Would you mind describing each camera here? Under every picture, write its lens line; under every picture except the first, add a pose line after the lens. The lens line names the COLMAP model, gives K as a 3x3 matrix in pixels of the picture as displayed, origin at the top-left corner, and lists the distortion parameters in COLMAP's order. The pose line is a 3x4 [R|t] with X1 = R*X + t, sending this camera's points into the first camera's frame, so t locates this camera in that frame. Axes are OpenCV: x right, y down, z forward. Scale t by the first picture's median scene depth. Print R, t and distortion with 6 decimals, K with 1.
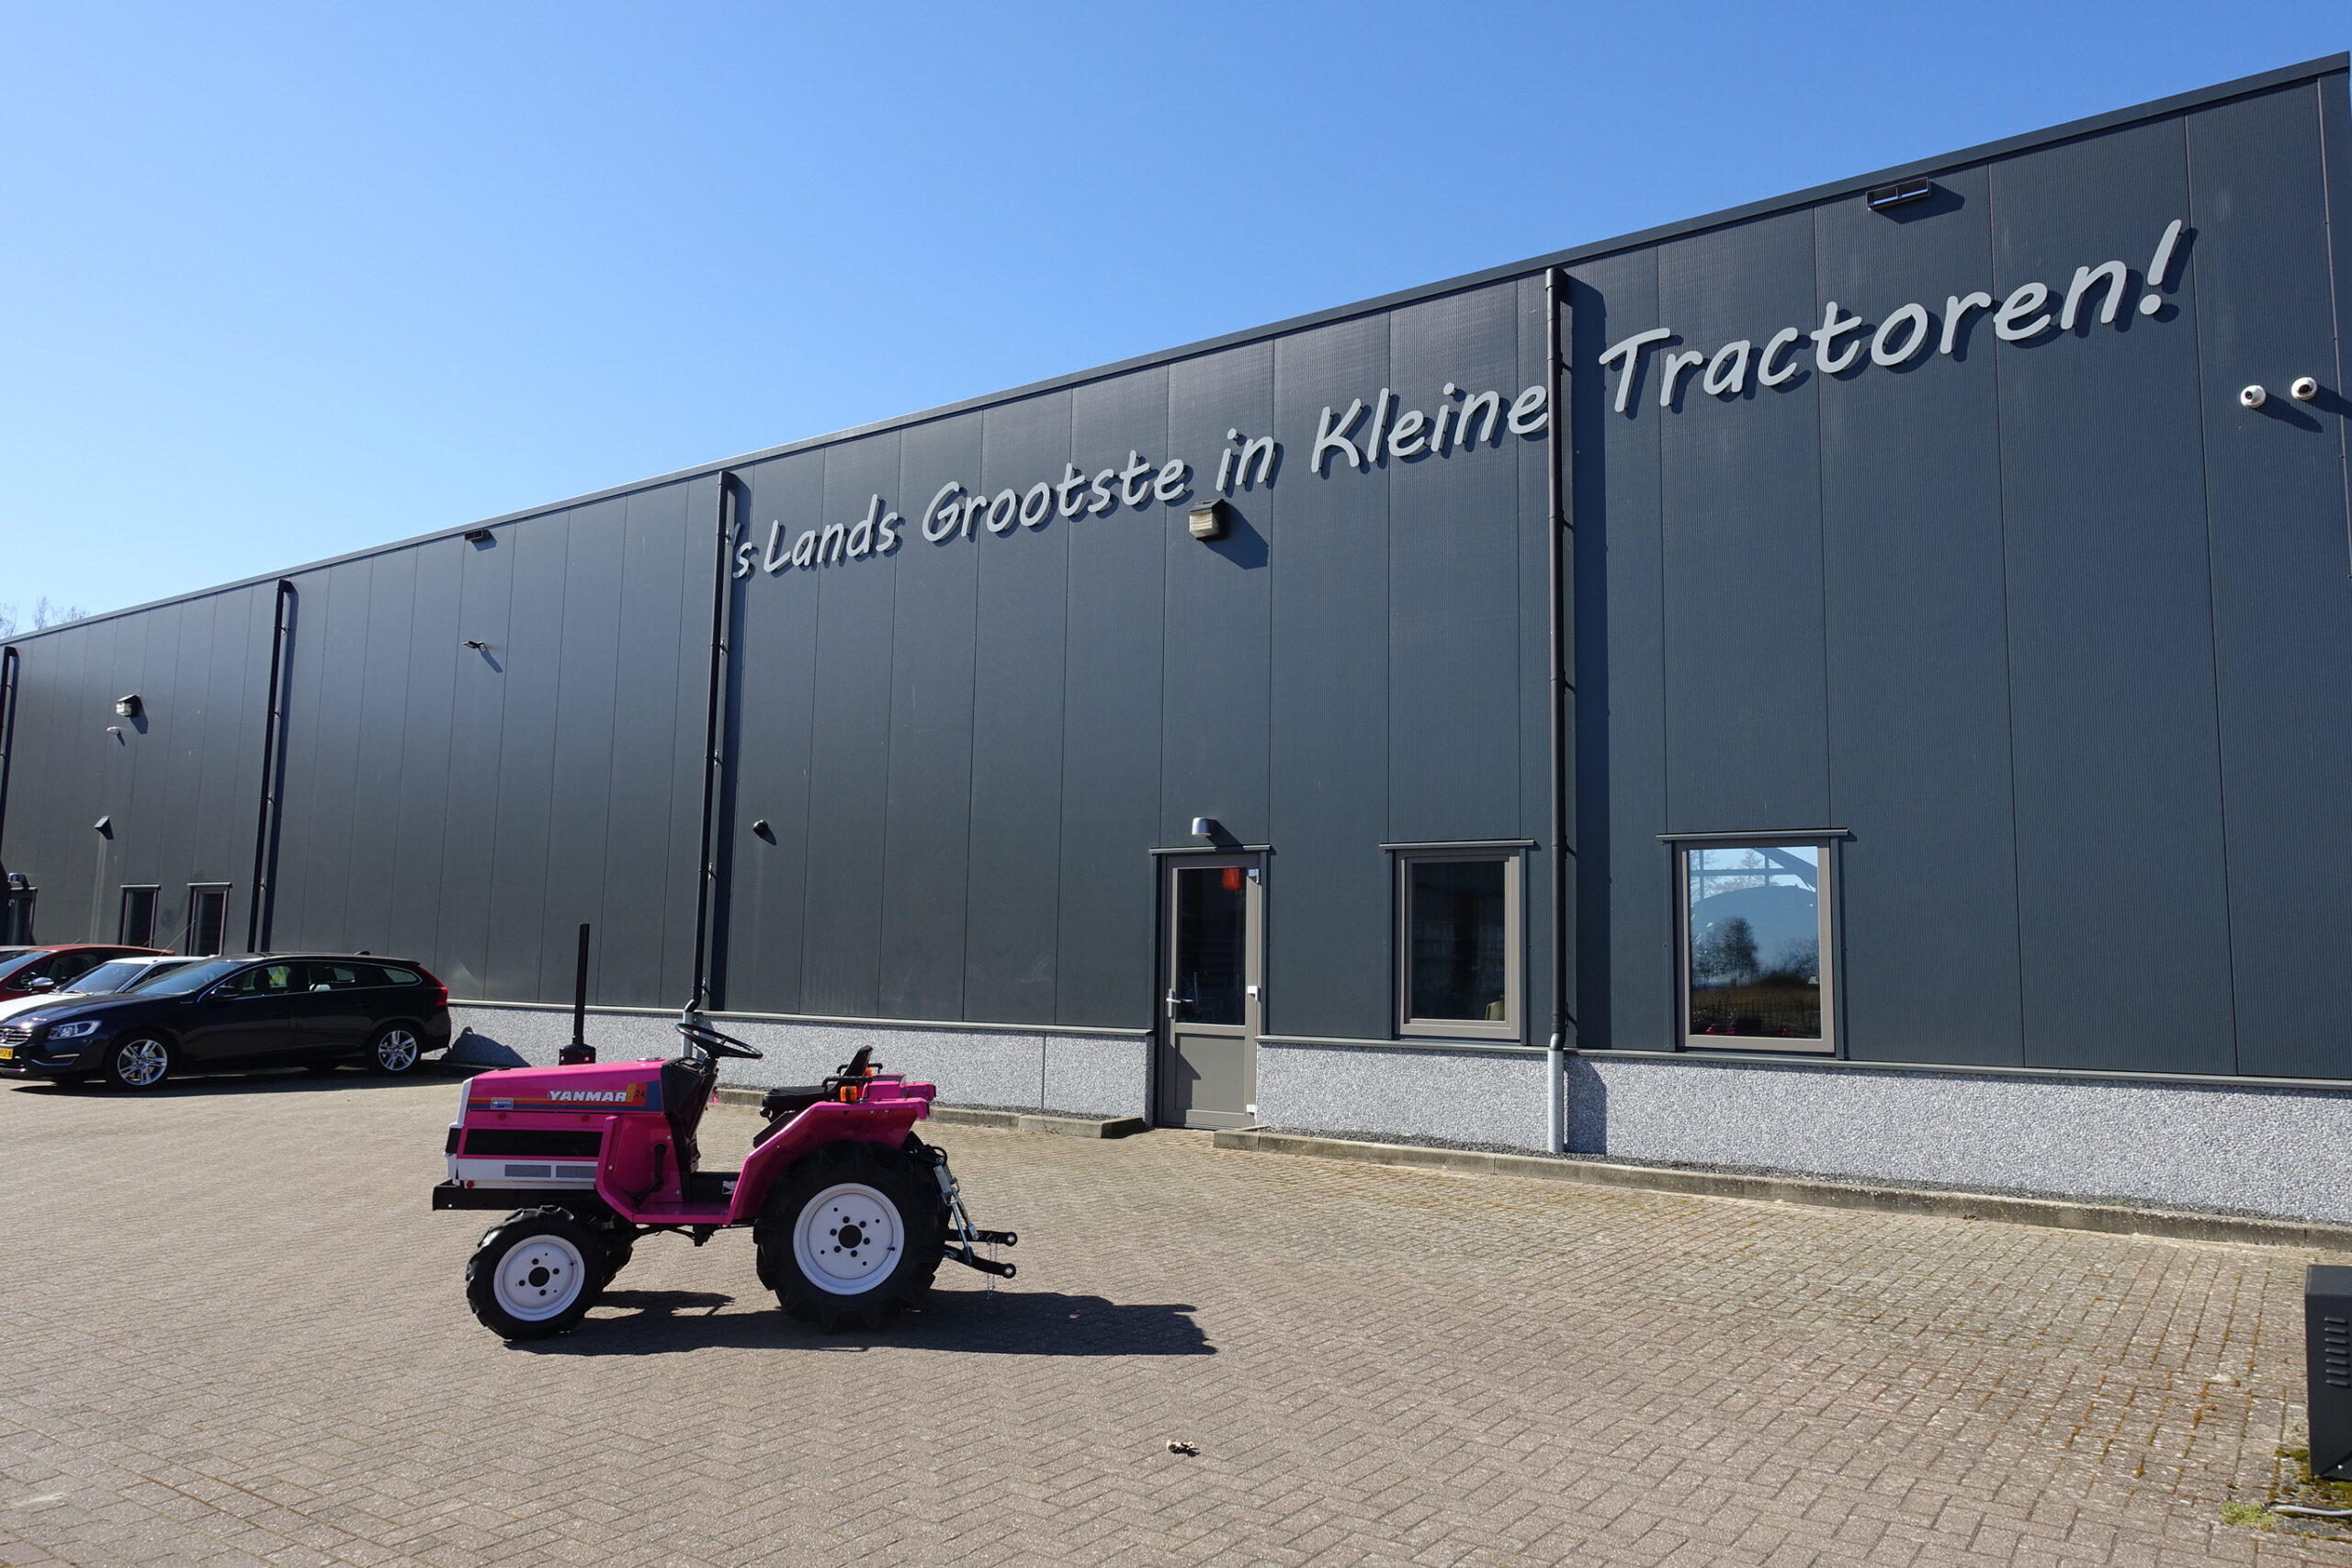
lens RADIAL K [[1608.5, 0, 1176.0], [0, 1608.5, 784.0], [0, 0, 1]] dist [0.000018, -0.003290]
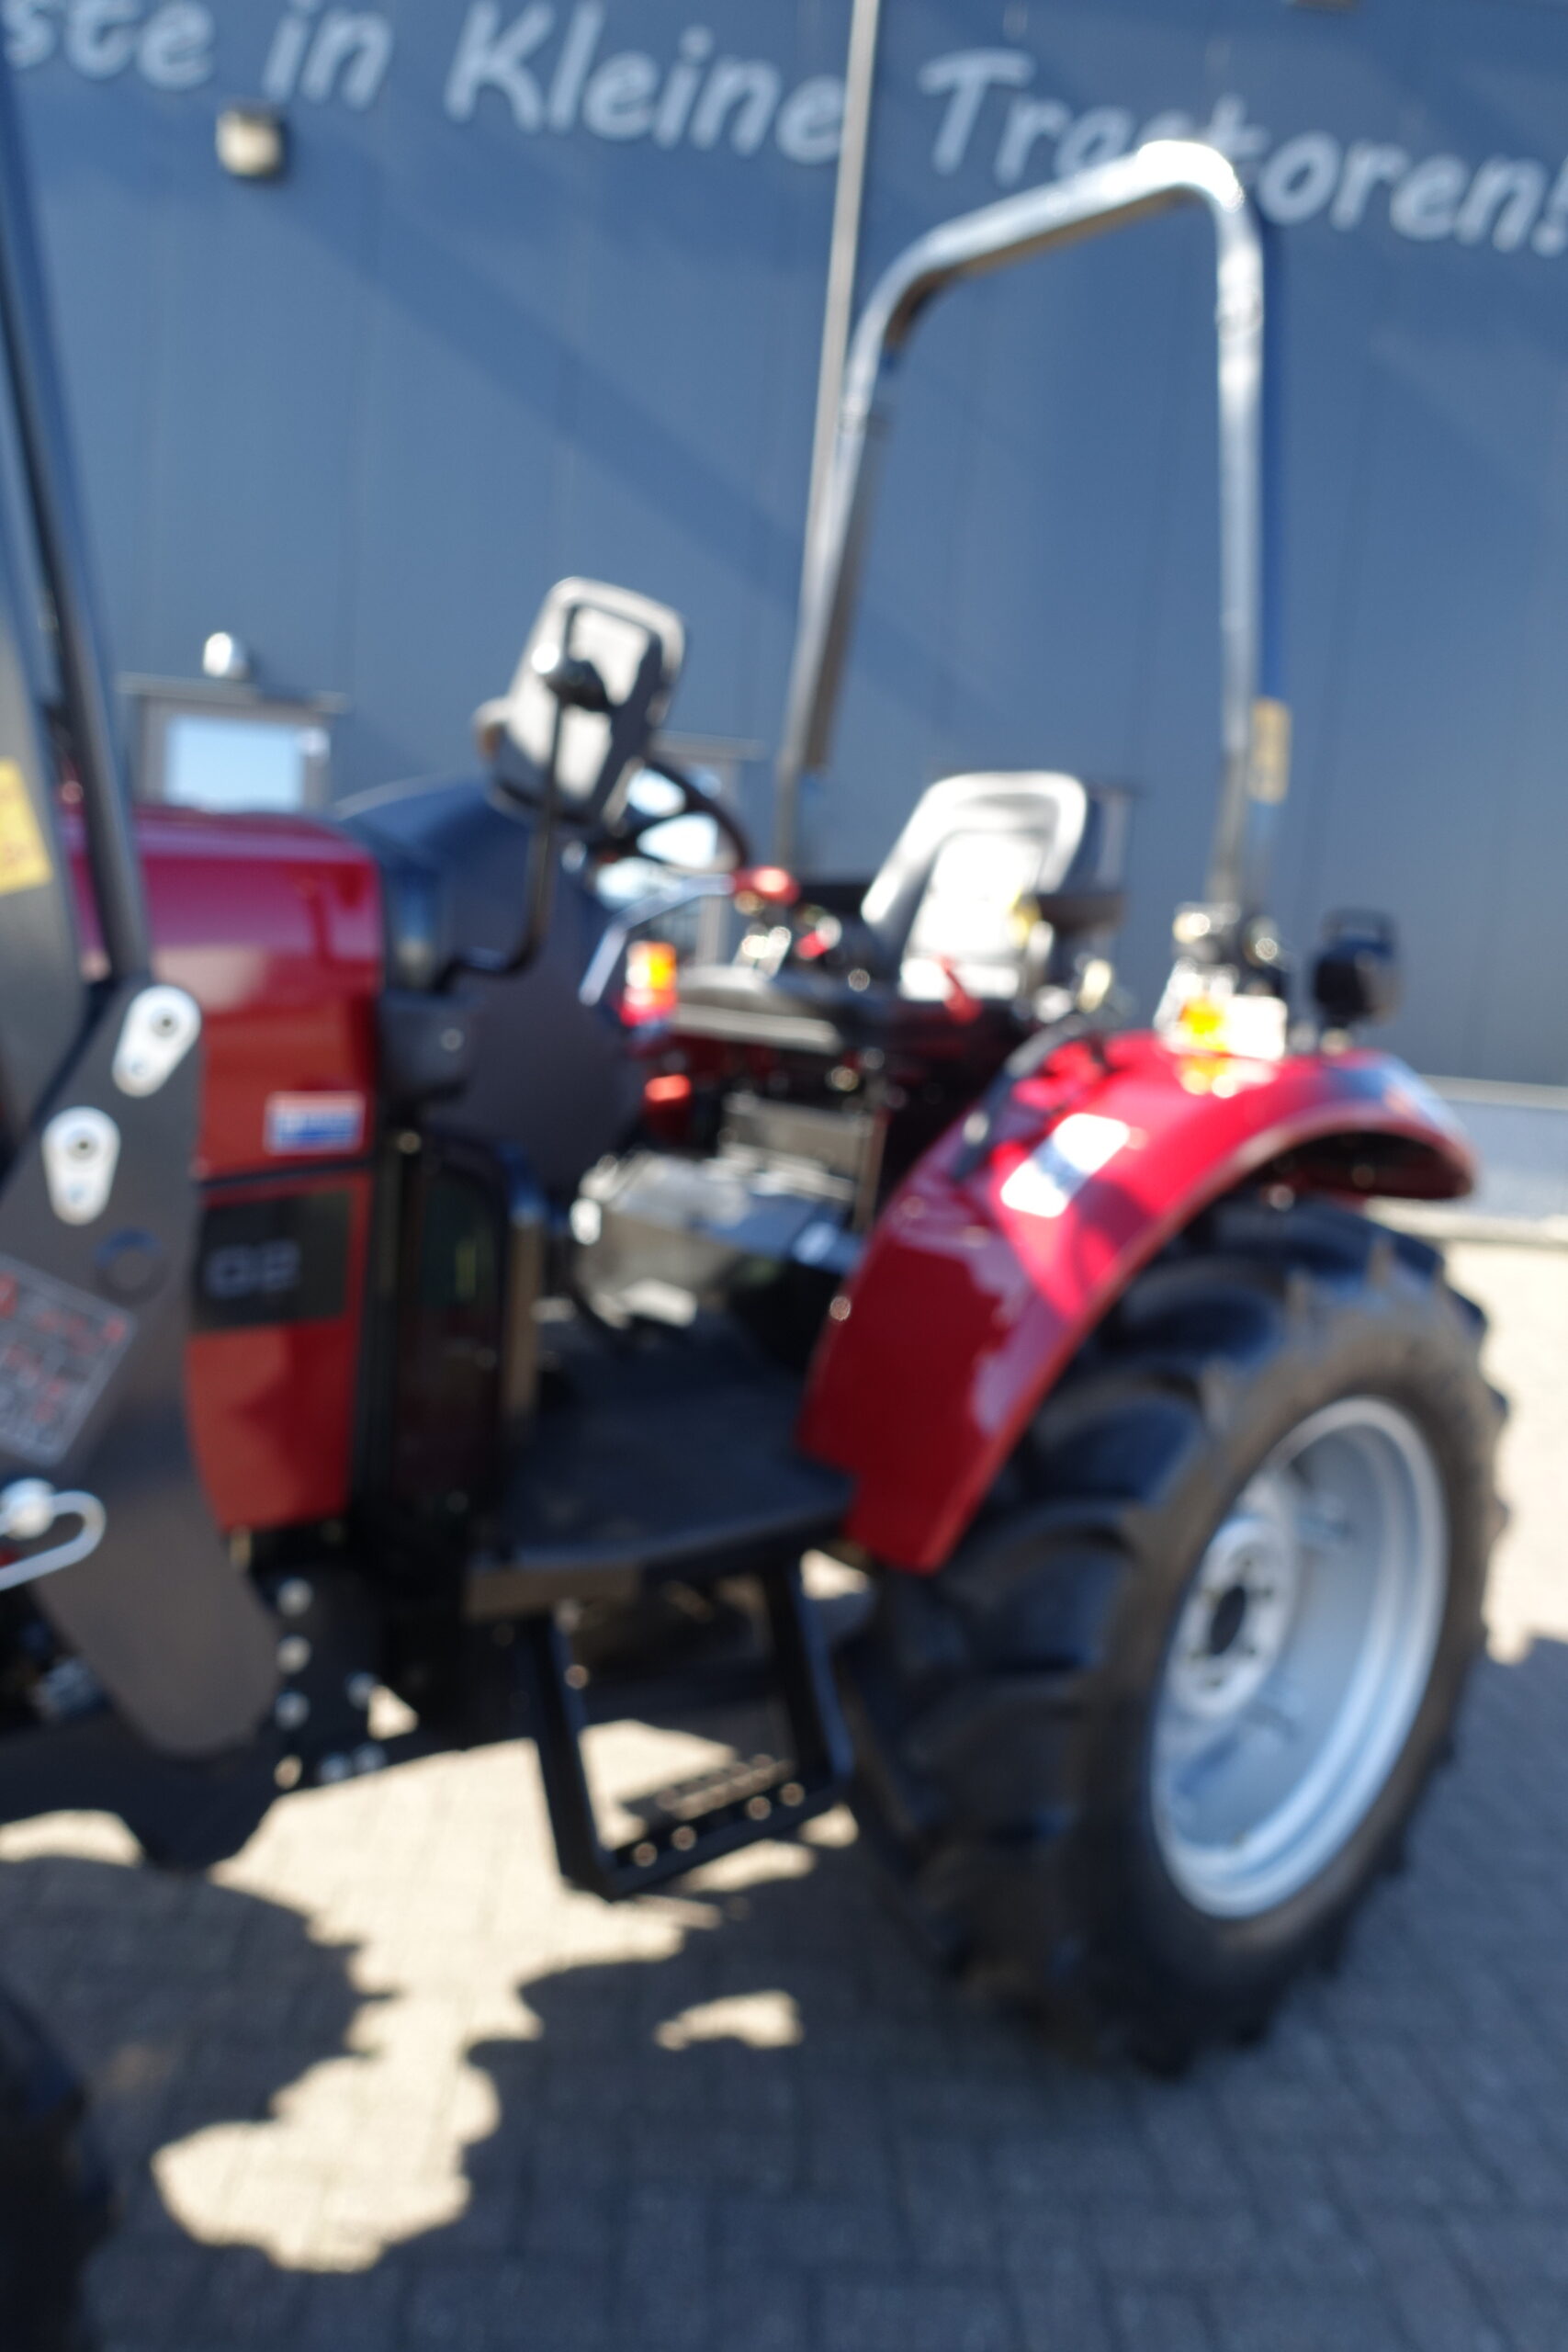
lens RADIAL K [[1599.1, 0, 784.0], [0, 1599.1, 1176.0], [0, 0, 1]] dist [-0.035097, 0.001814]
pose [[0.787590, -0.030309, 0.615454, -0.281542], [-0.148027, 0.960236, 0.236717, 0.058933], [-0.598156, -0.277540, 0.751785, 0.462405]]
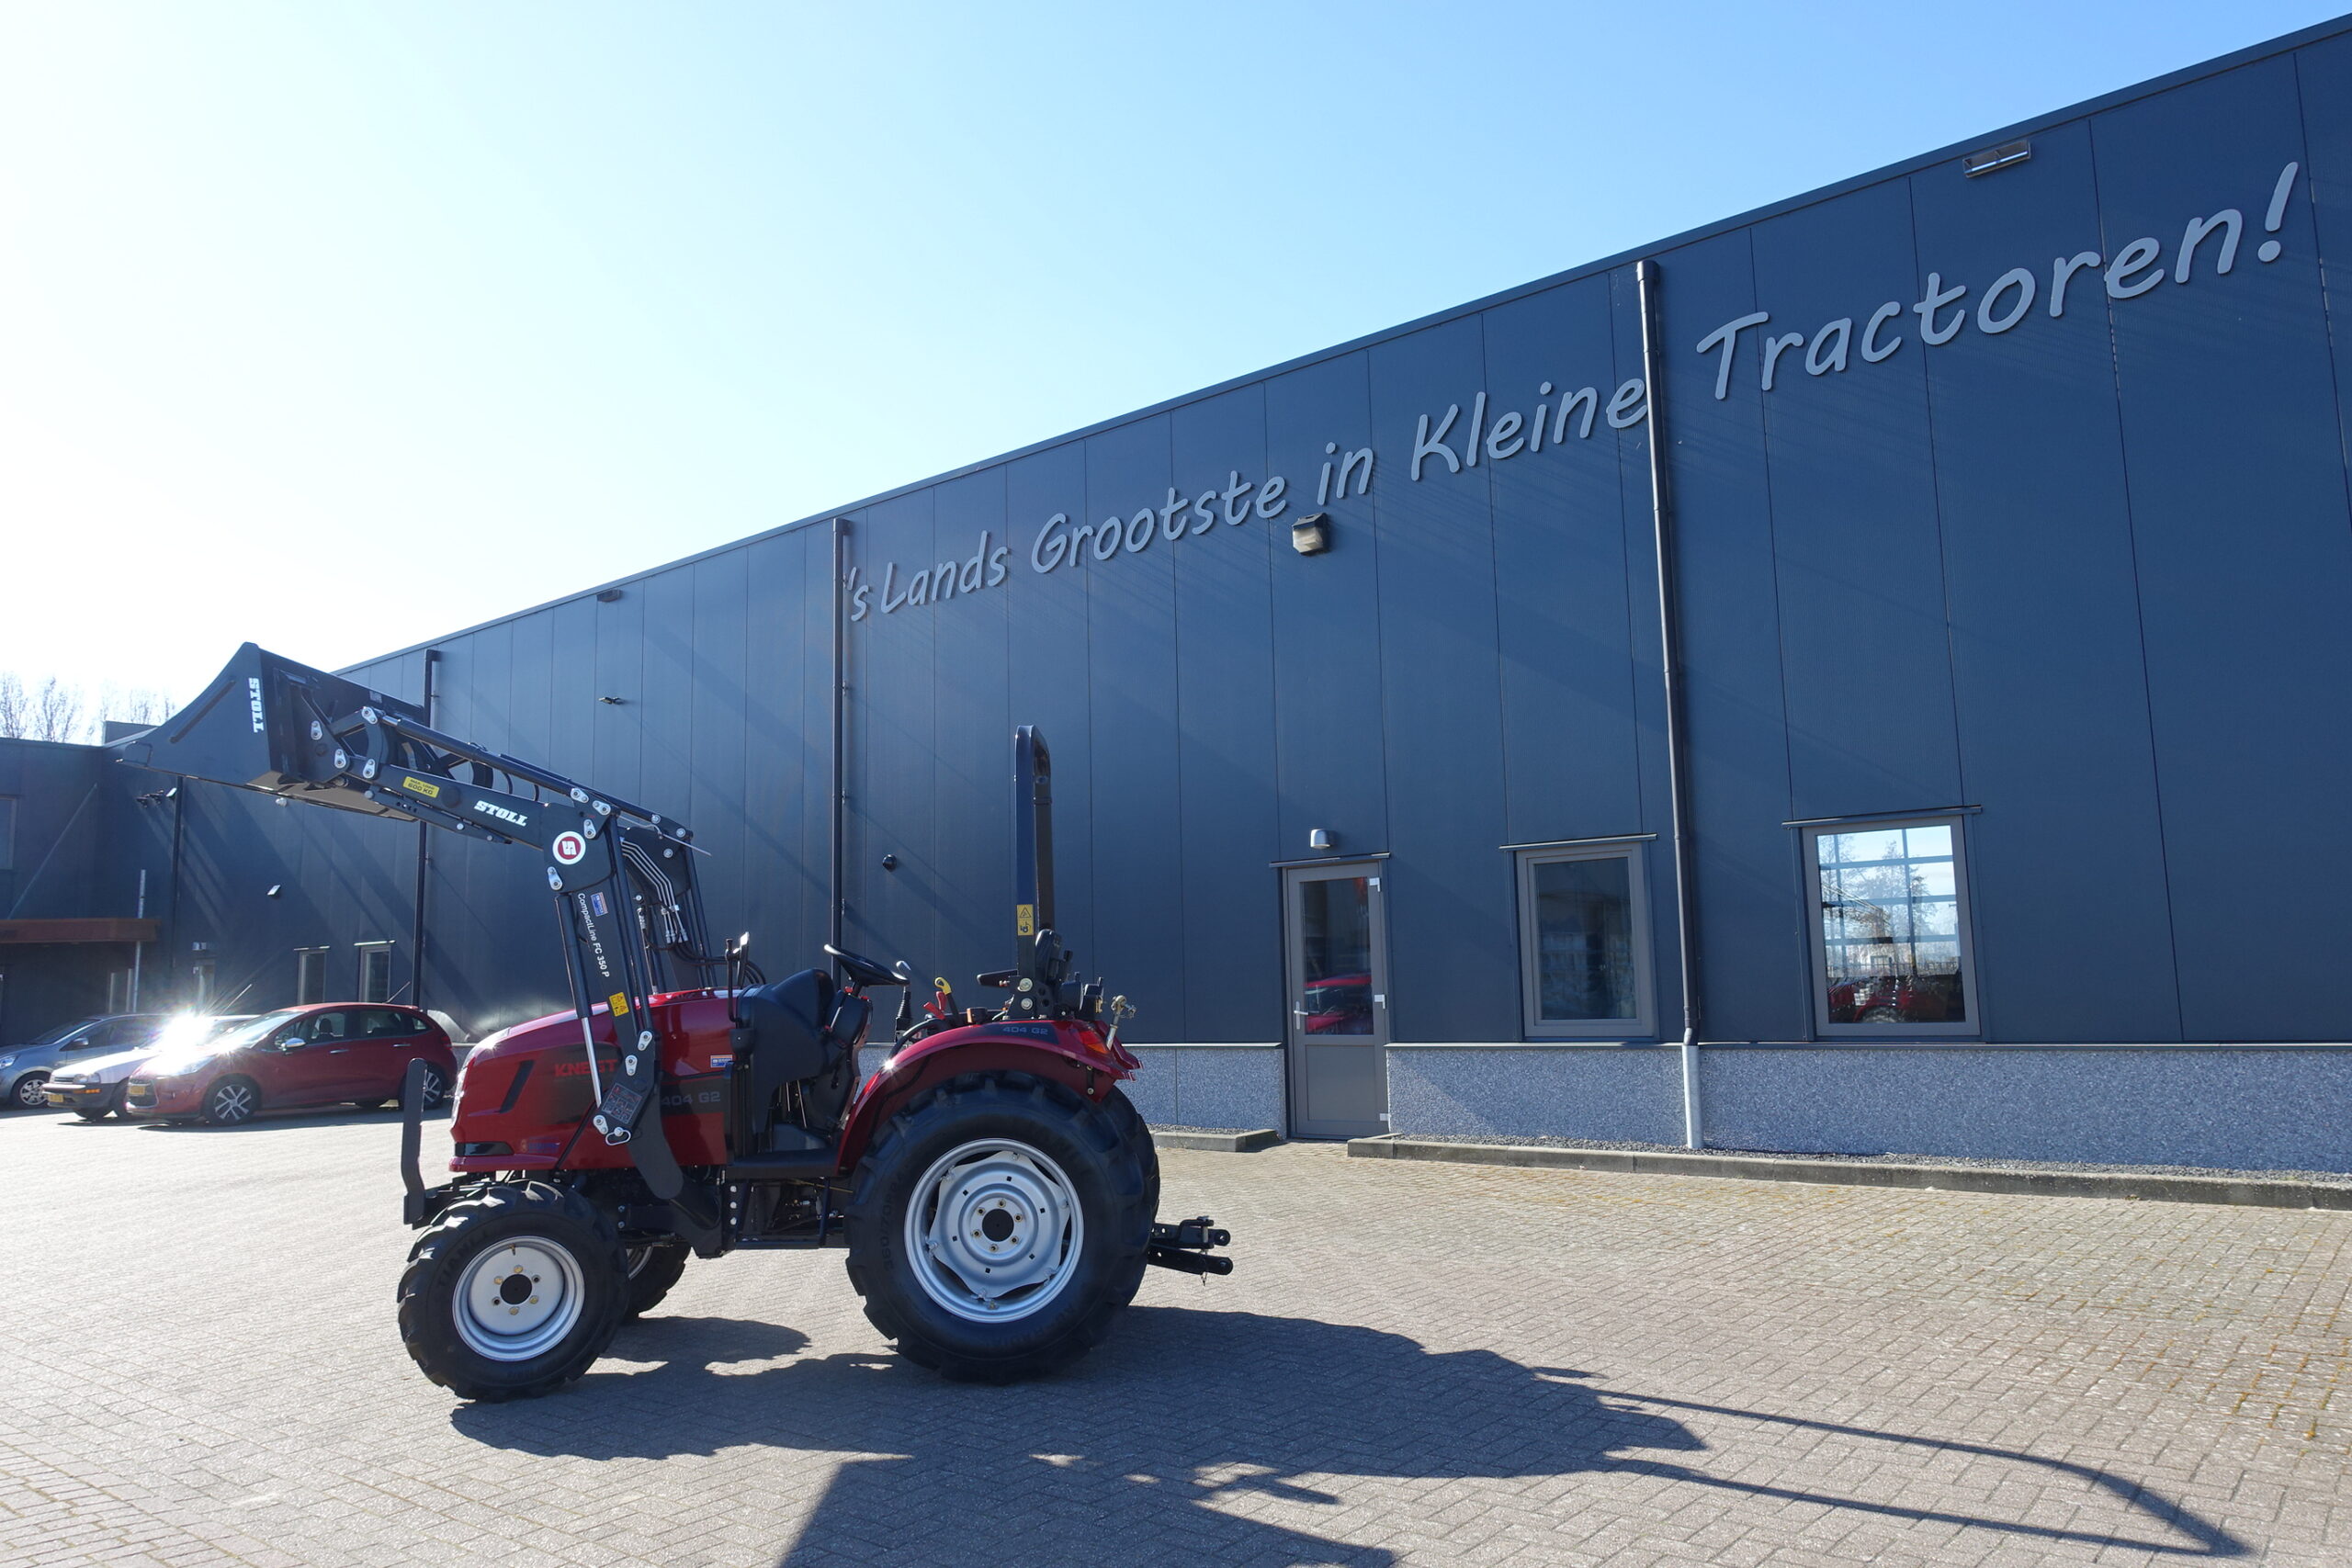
lens RADIAL K [[1605.7, 0, 1176.0], [0, 1605.7, 784.0], [0, 0, 1]] dist [-0.002482, -0.002825]
pose [[0.995929, -0.051153, -0.074215, 0.003218], [0.049971, 0.998594, -0.017696, 0.007801], [0.075016, 0.013915, 0.997085, -0.010640]]
